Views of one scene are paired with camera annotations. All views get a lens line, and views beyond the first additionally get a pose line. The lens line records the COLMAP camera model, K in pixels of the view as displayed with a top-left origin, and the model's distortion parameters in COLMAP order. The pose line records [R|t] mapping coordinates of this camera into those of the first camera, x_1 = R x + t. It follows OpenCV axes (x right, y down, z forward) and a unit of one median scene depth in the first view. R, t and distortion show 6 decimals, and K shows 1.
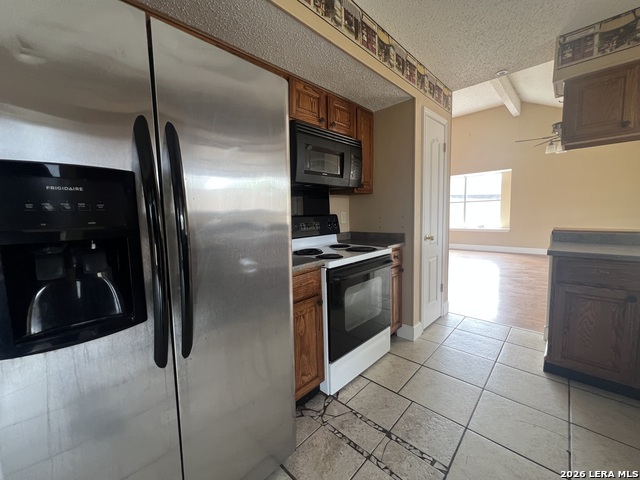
lens RADIAL K [[256.9, 0, 318.8], [0, 256.9, 238.6], [0, 0, 1]] dist [-0.000991, 0.000048]
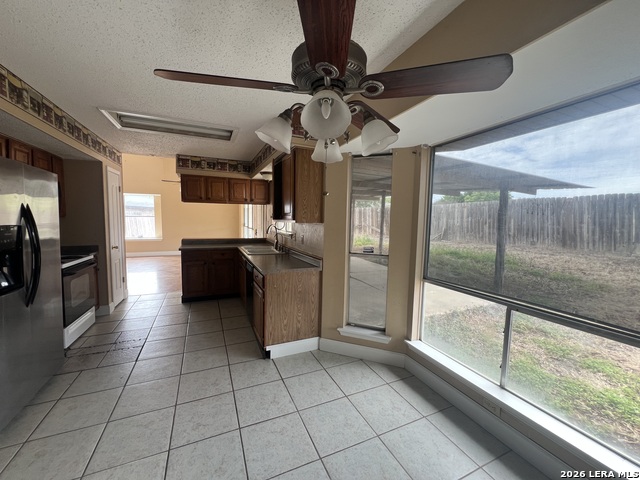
lens RADIAL K [[256.9, 0, 318.8], [0, 256.9, 238.6], [0, 0, 1]] dist [-0.000991, 0.000048]
pose [[0.374729, -0.036299, 0.926423, -0.616477], [0.067419, 0.997655, 0.011820, 0.011234], [-0.924680, 0.058029, 0.376297, -0.828424]]
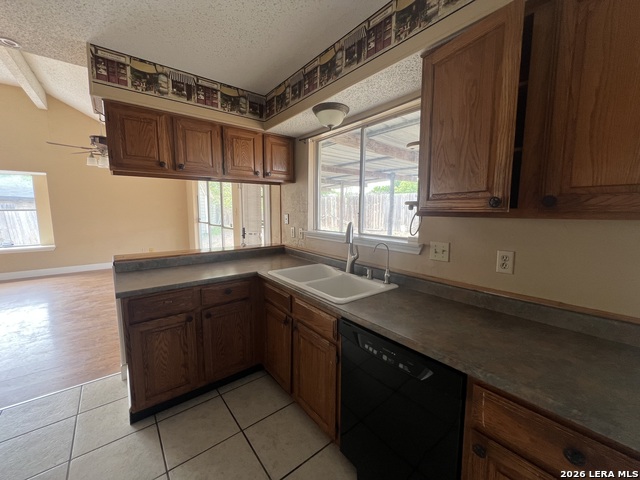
lens RADIAL K [[256.9, 0, 318.8], [0, 256.9, 238.6], [0, 0, 1]] dist [-0.000991, 0.000048]
pose [[0.126808, -0.078917, 0.988783, 0.110592], [0.096438, 0.993089, 0.066893, -0.101650], [-0.987228, 0.086874, 0.133542, 0.154367]]
